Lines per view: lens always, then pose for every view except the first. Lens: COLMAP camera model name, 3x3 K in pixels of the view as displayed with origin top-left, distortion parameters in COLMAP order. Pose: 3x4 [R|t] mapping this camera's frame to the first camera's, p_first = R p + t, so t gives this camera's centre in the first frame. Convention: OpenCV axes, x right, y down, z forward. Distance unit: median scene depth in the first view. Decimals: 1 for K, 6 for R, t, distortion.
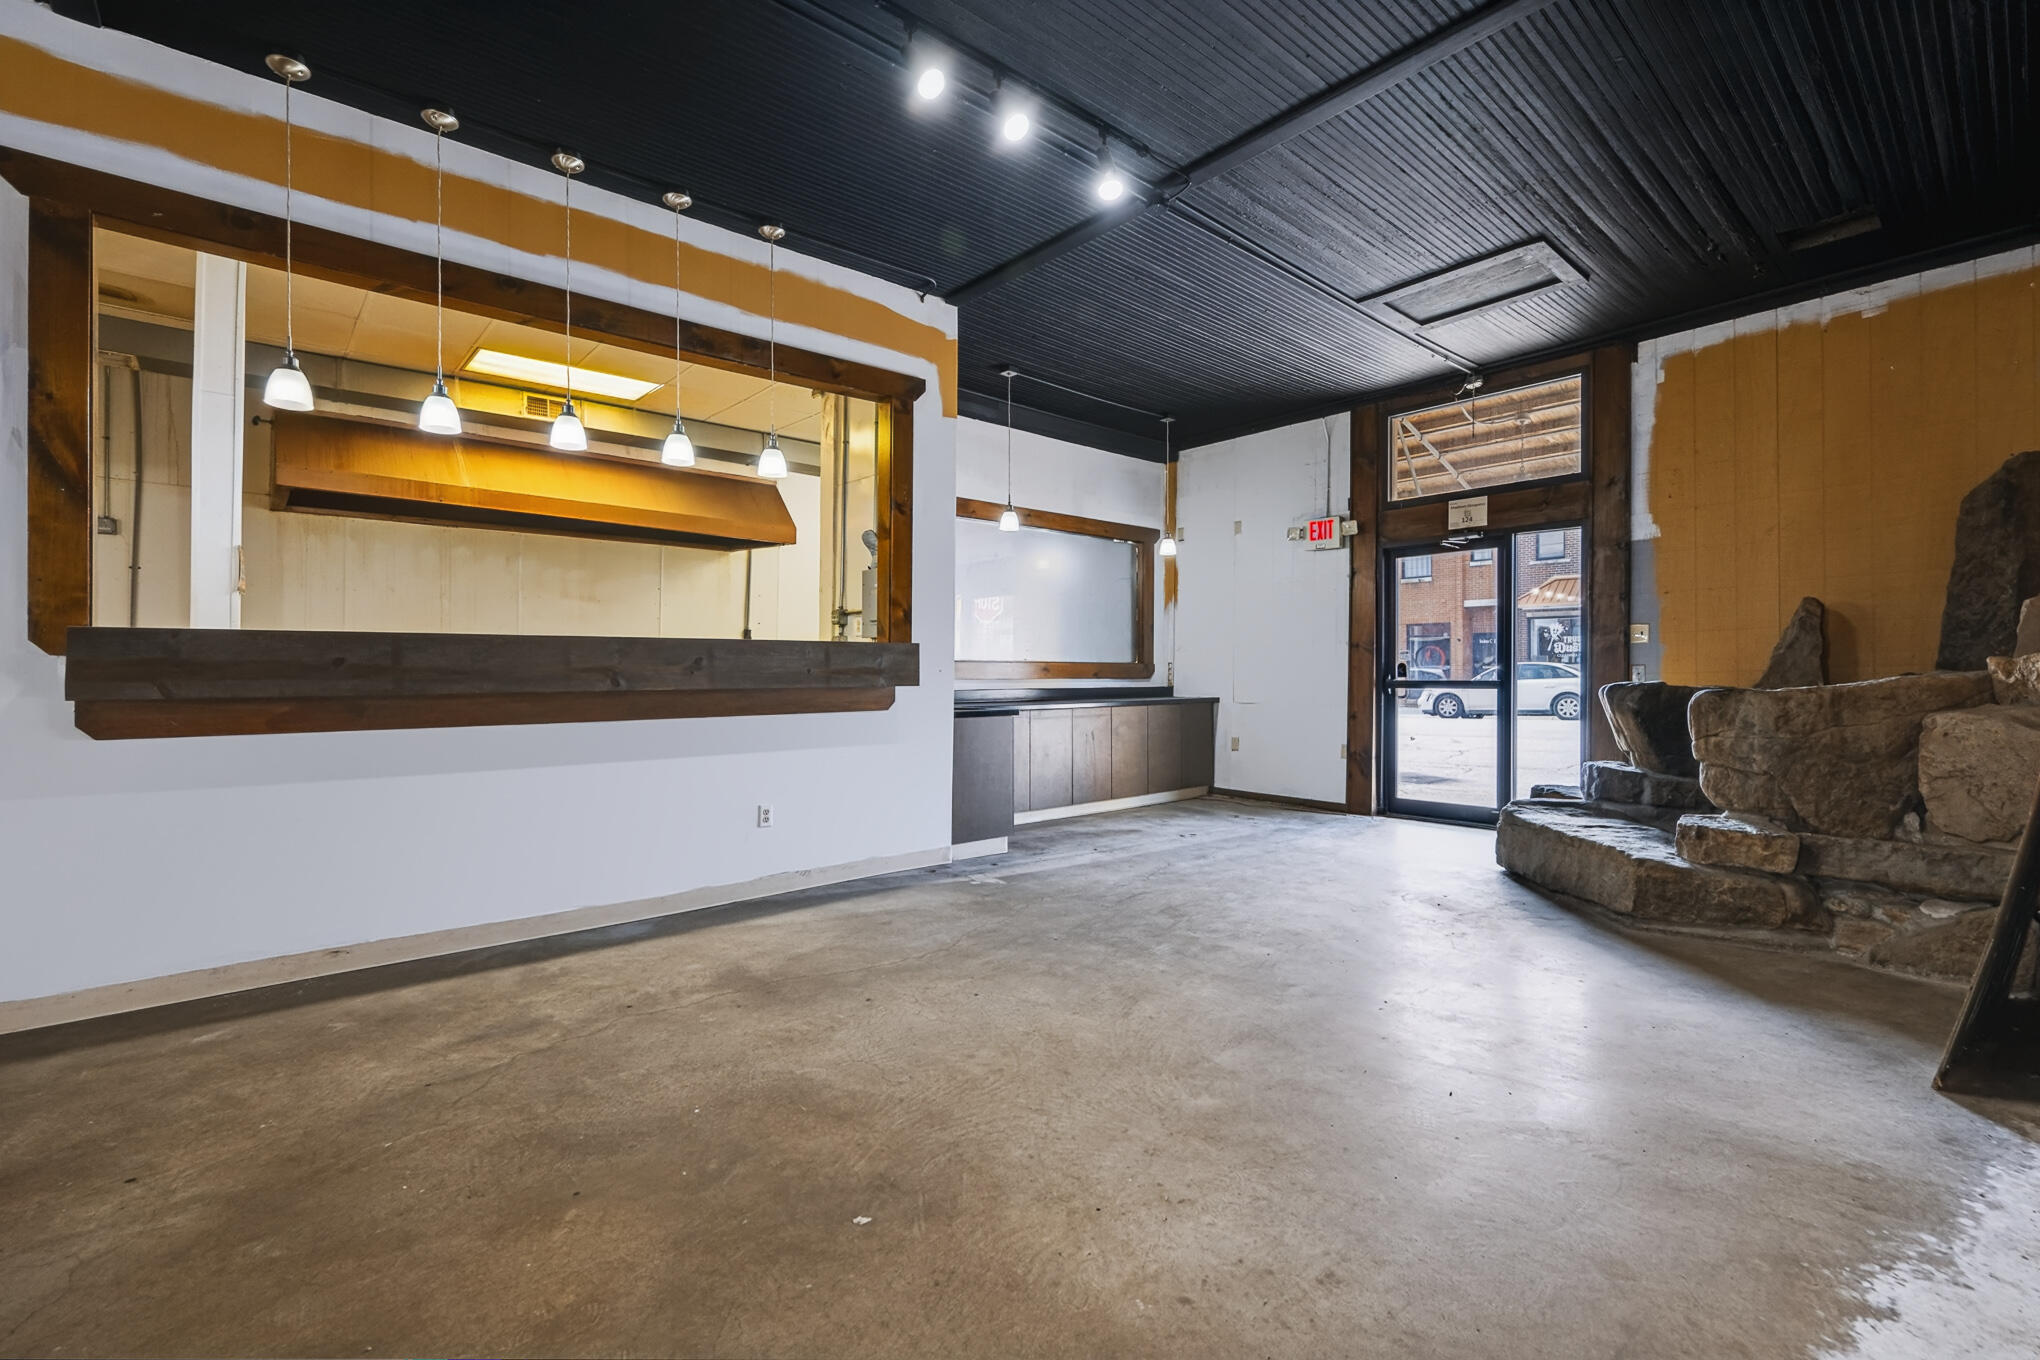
lens RADIAL K [[918.0, 0, 1020.0], [0, 918.0, 680.0], [0, 0, 1]] dist [0.000299, 0.000025]
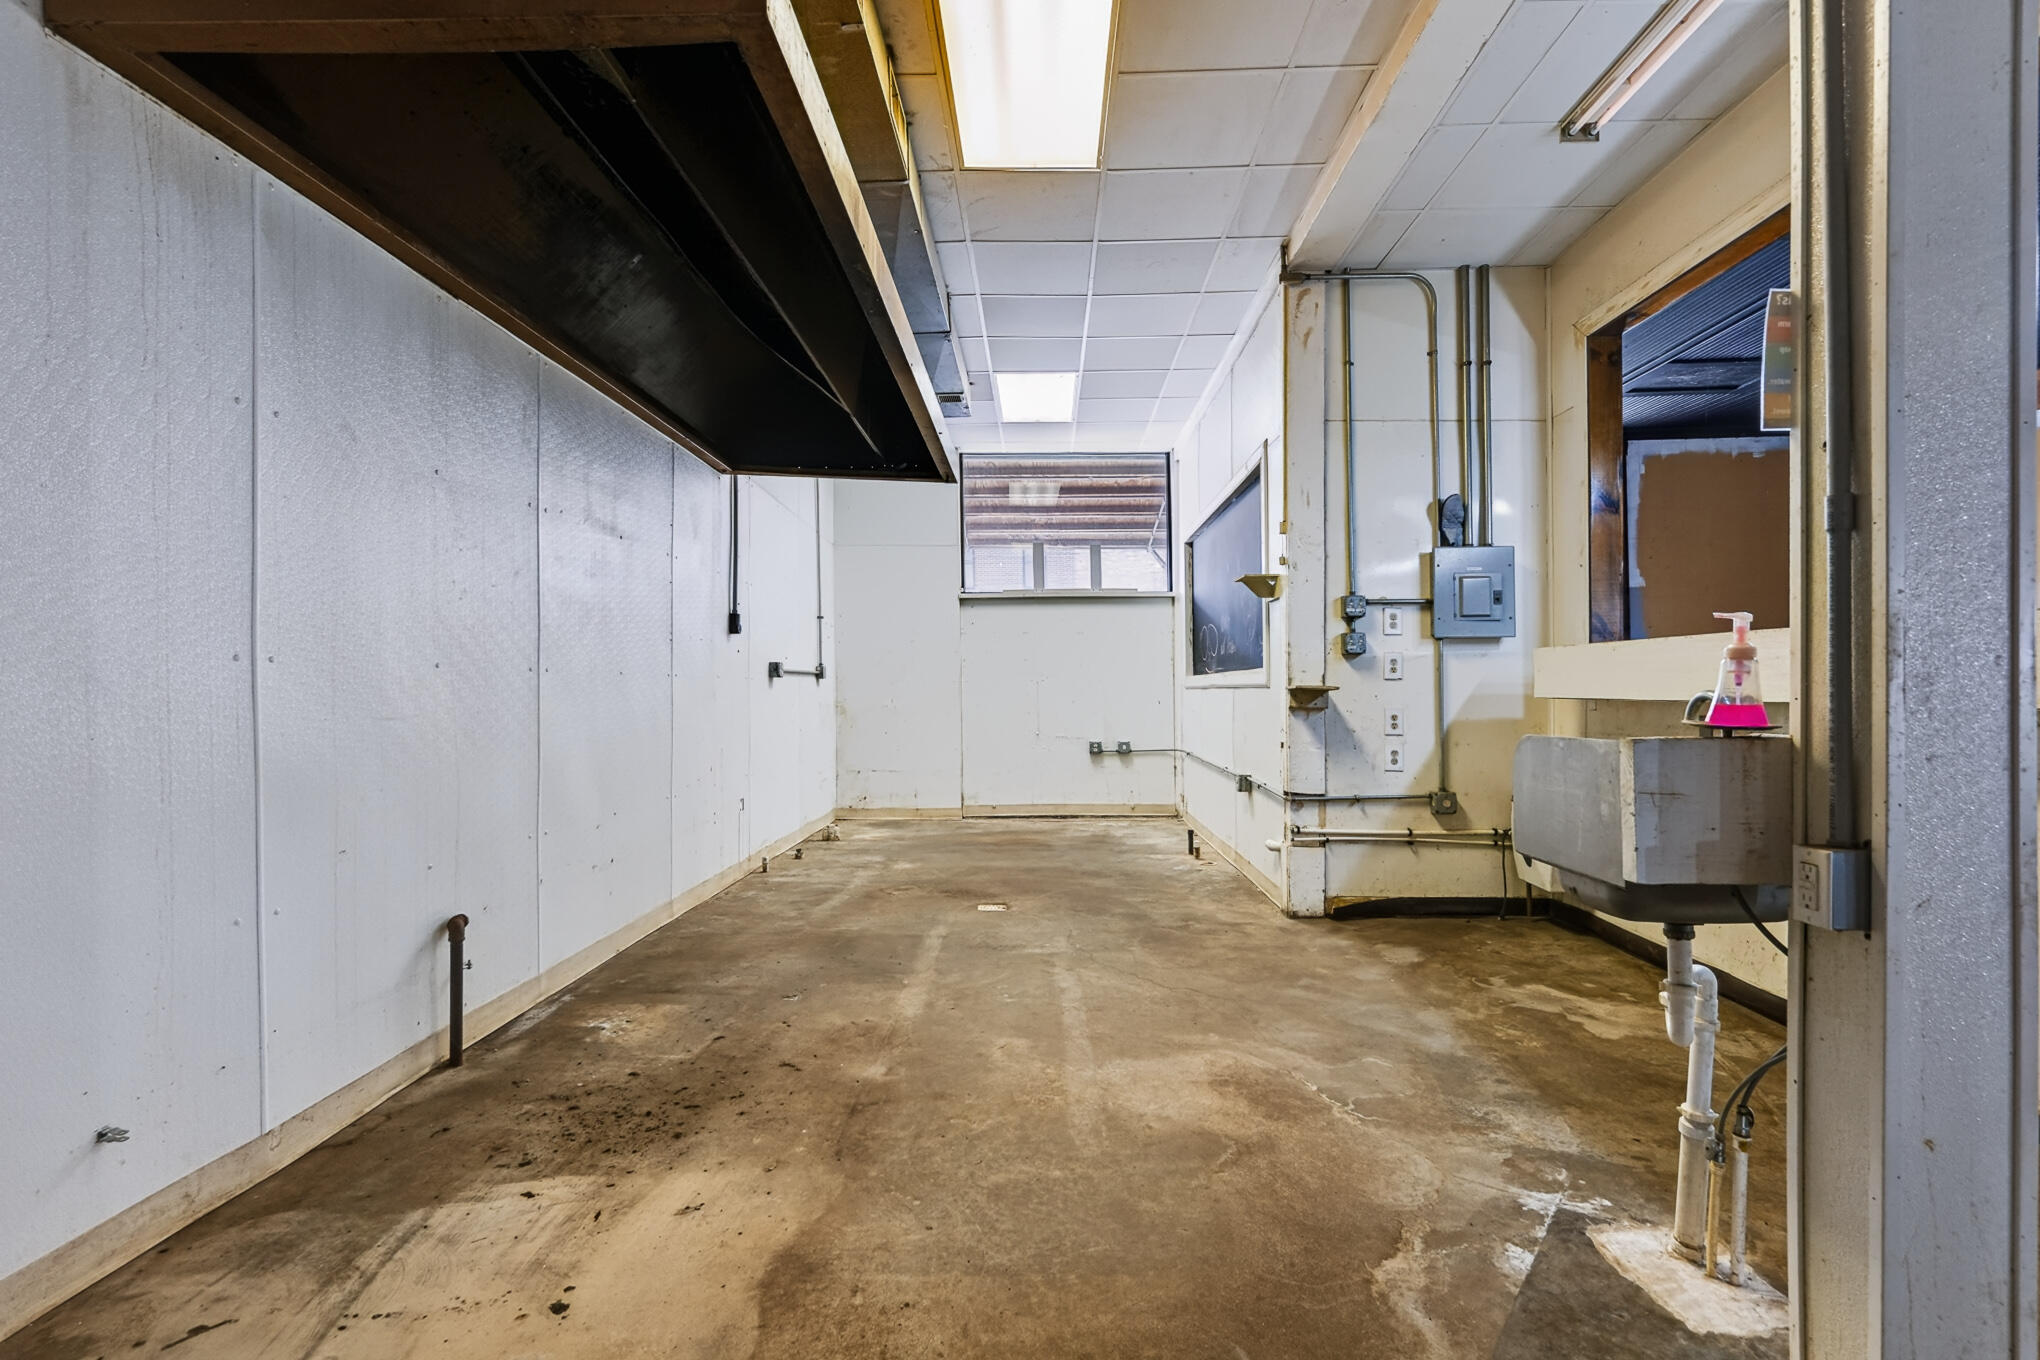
lens RADIAL K [[918.0, 0, 1020.0], [0, 918.0, 680.0], [0, 0, 1]] dist [0.000299, 0.000025]
pose [[0.698455, 0.007564, 0.715614, -0.902431], [-0.001868, 0.999960, -0.008746, -0.006656], [-0.715652, 0.004772, 0.698441, 0.710339]]
